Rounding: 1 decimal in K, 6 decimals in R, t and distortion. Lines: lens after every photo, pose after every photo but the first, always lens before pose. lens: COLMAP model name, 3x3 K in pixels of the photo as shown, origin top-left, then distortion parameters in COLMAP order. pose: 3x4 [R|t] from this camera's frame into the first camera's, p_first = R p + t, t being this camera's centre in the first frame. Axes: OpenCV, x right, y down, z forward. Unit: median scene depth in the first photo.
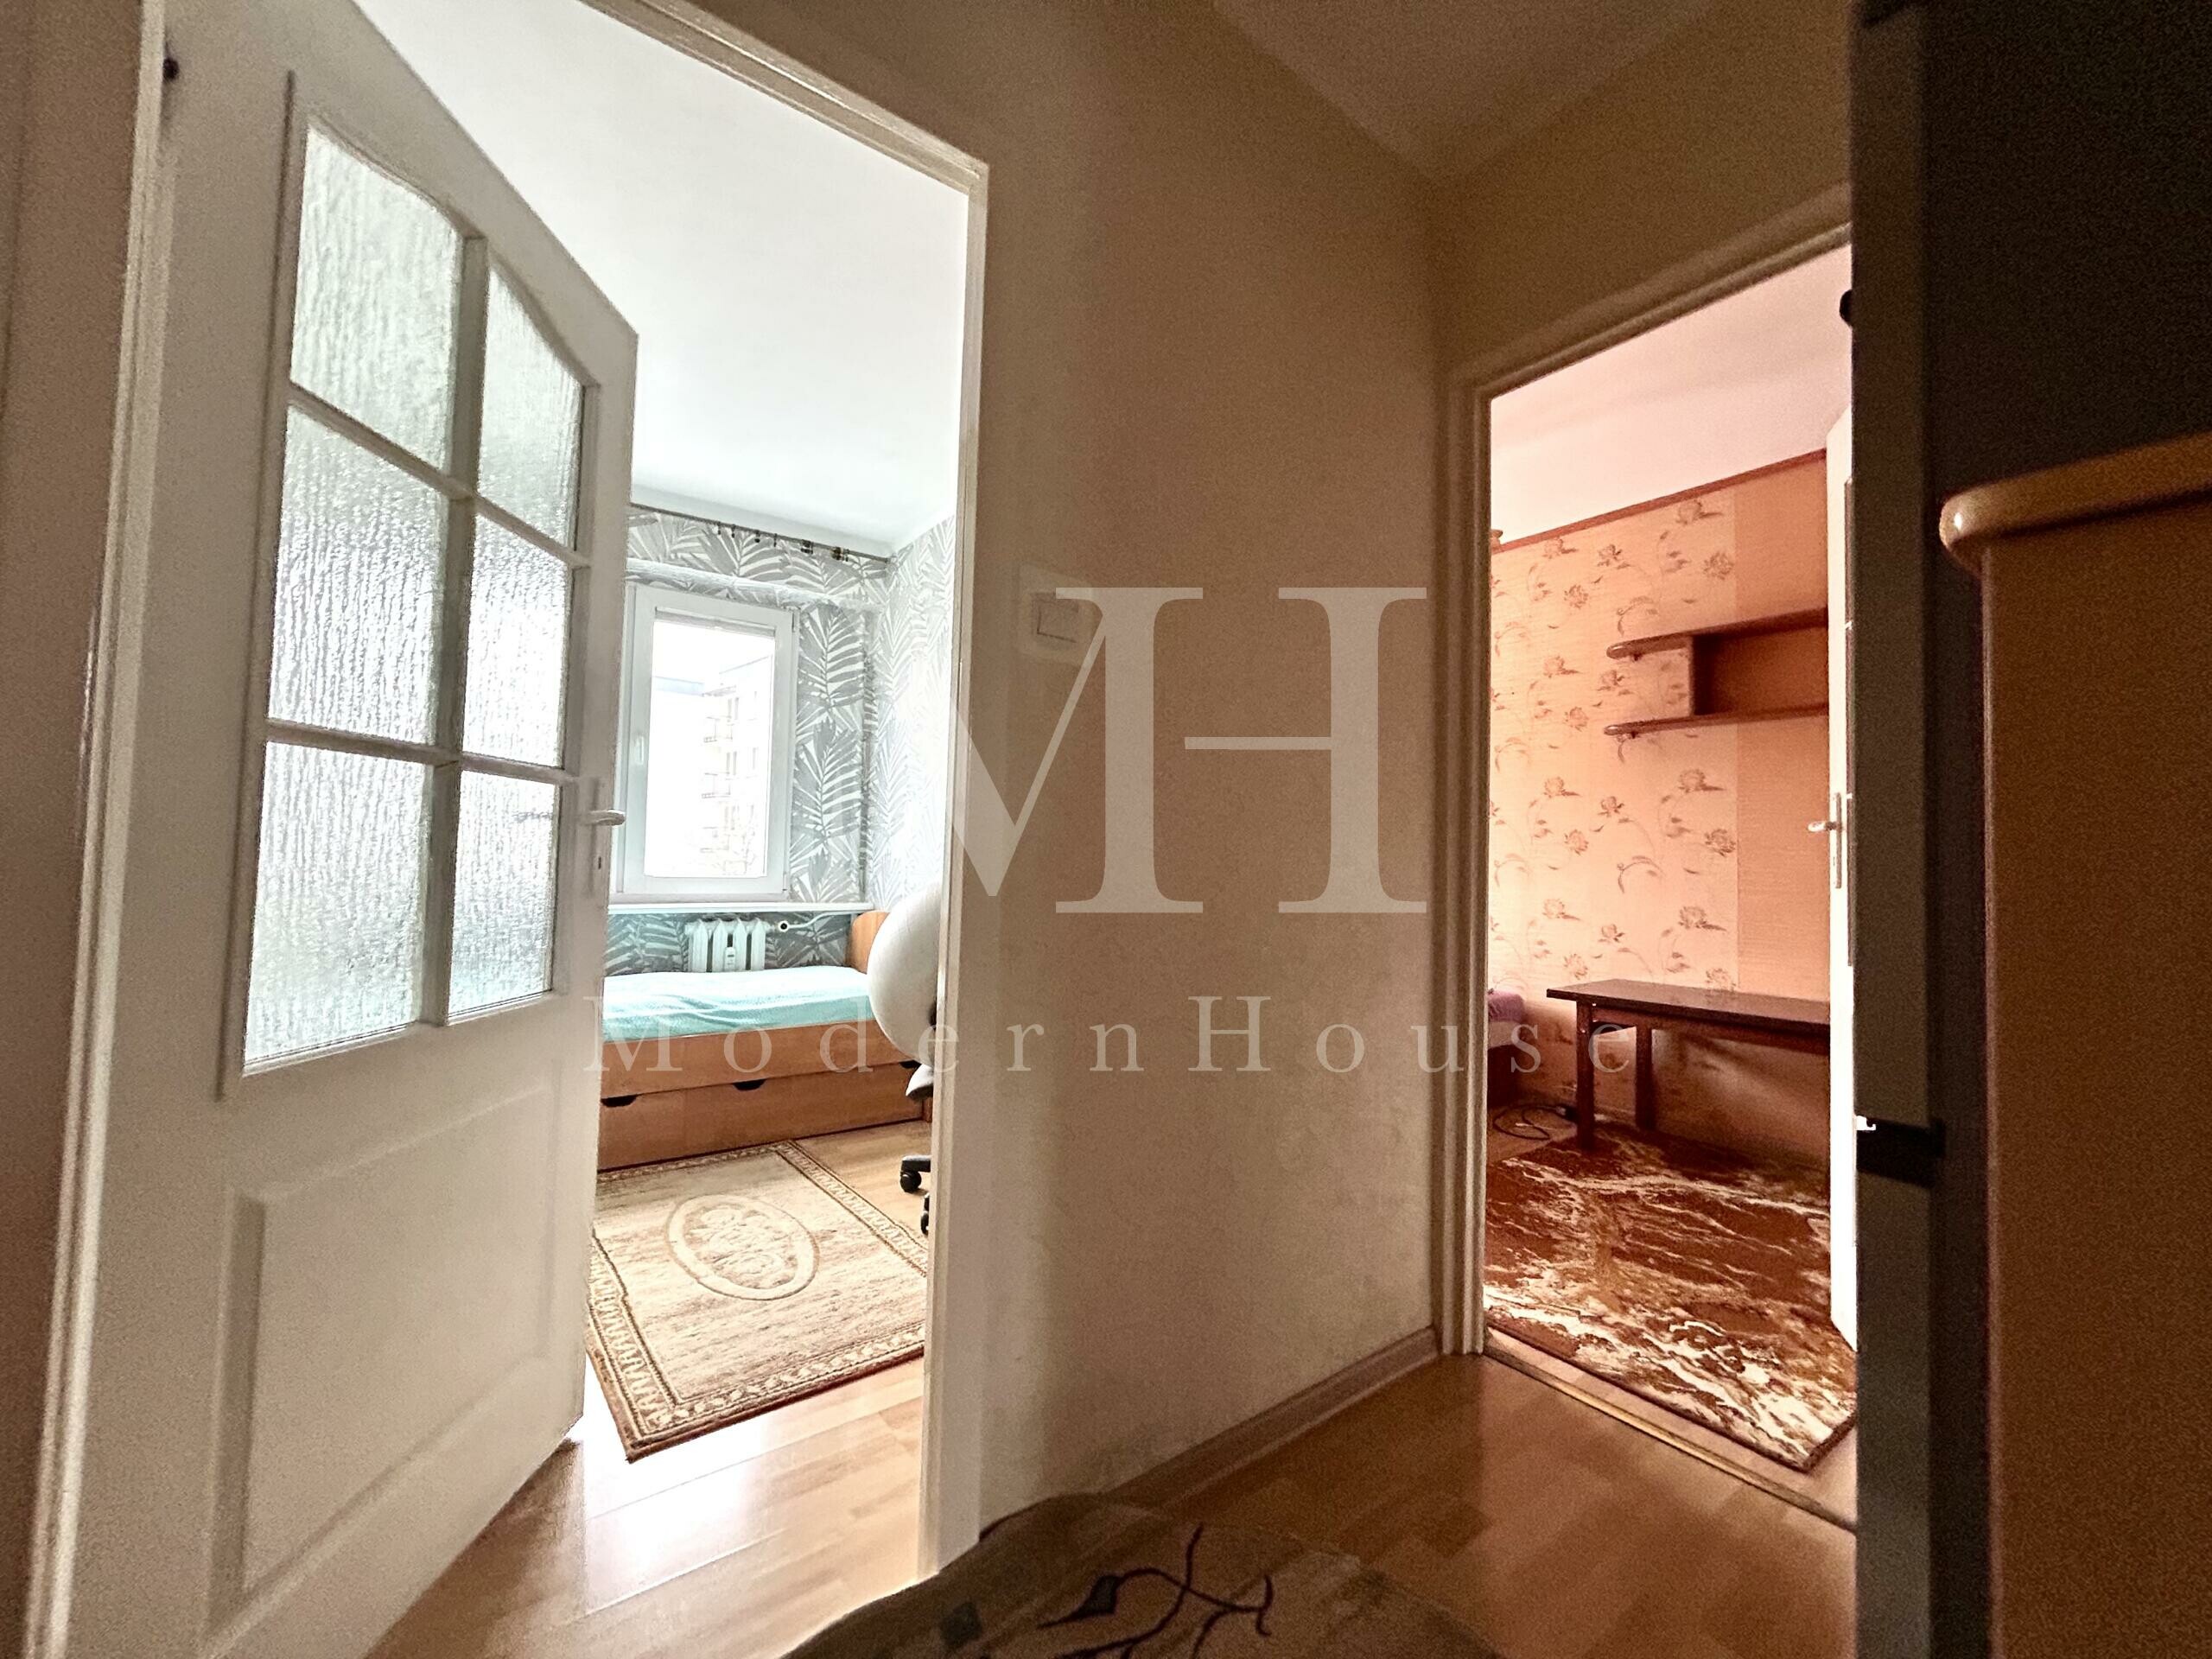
lens RADIAL K [[889.5, 0, 1103.7], [0, 889.5, 826.8], [0, 0, 1]] dist [0.001378, 0.000297]
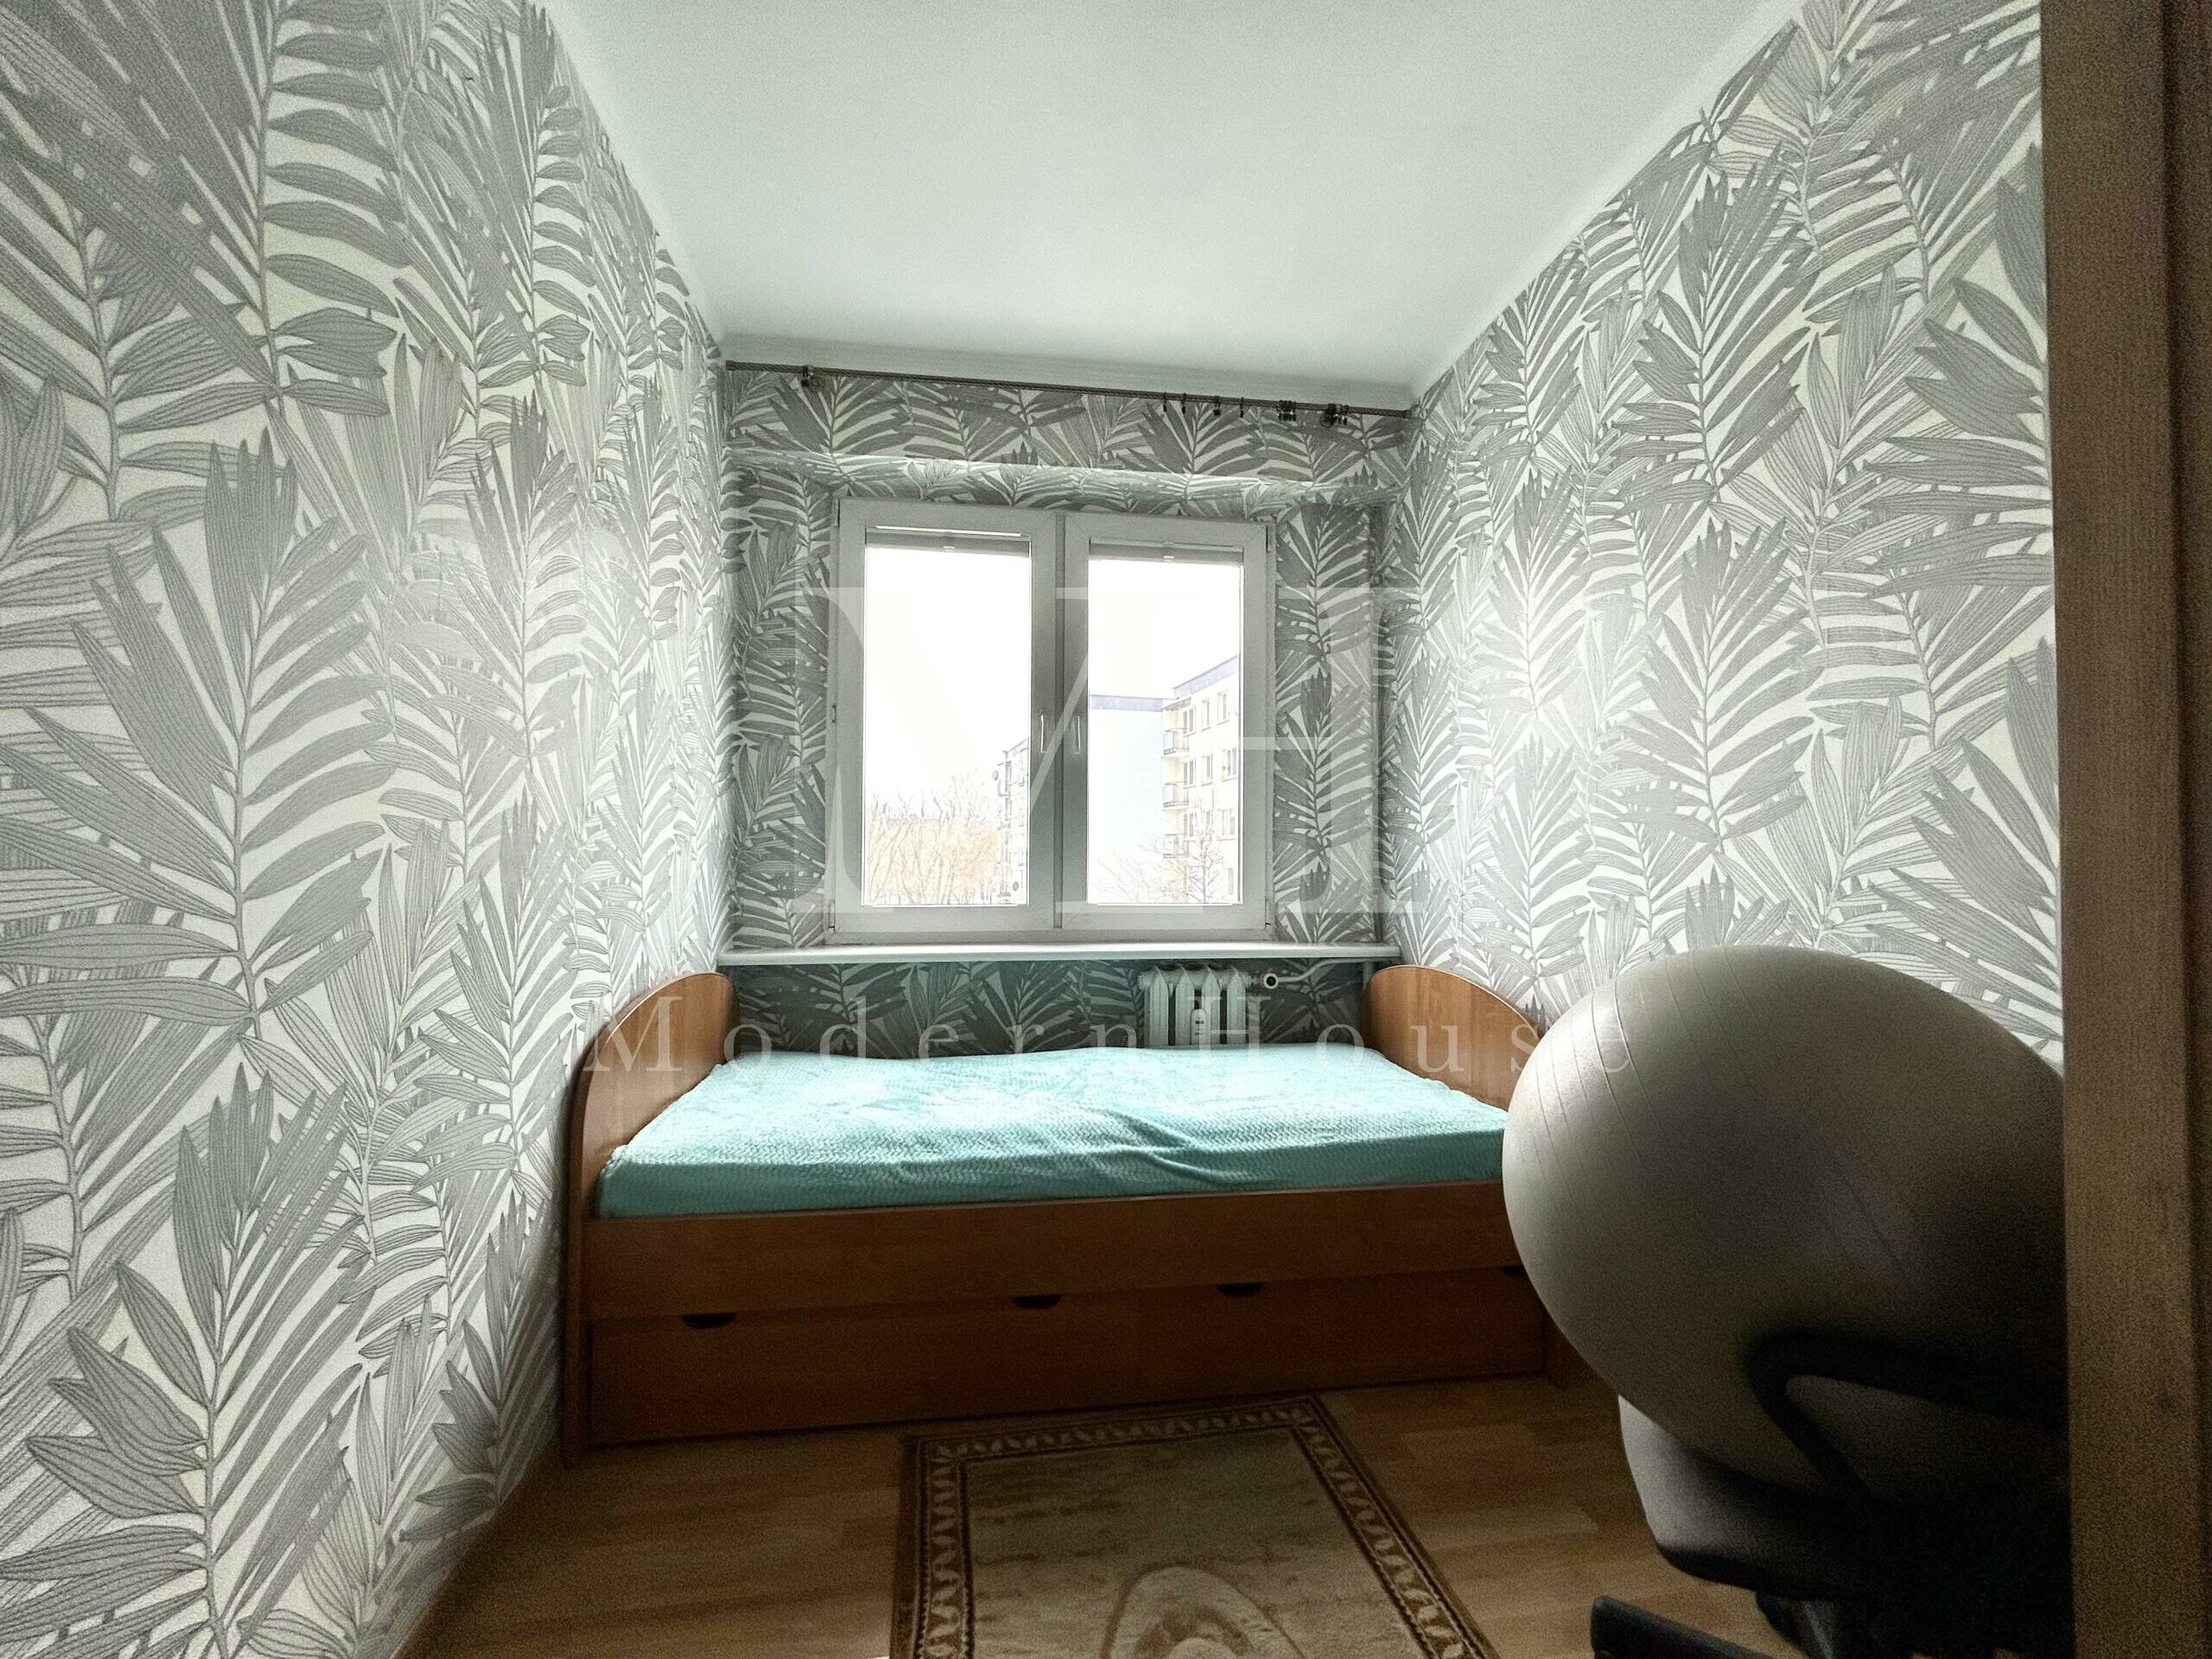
lens RADIAL K [[889.5, 0, 1103.7], [0, 889.5, 826.8], [0, 0, 1]] dist [0.001378, 0.000297]
pose [[0.880324, -0.031892, -0.473299, -0.146585], [0.030609, 0.999477, -0.010414, -0.001562], [0.473384, -0.005319, 0.880840, 0.342311]]
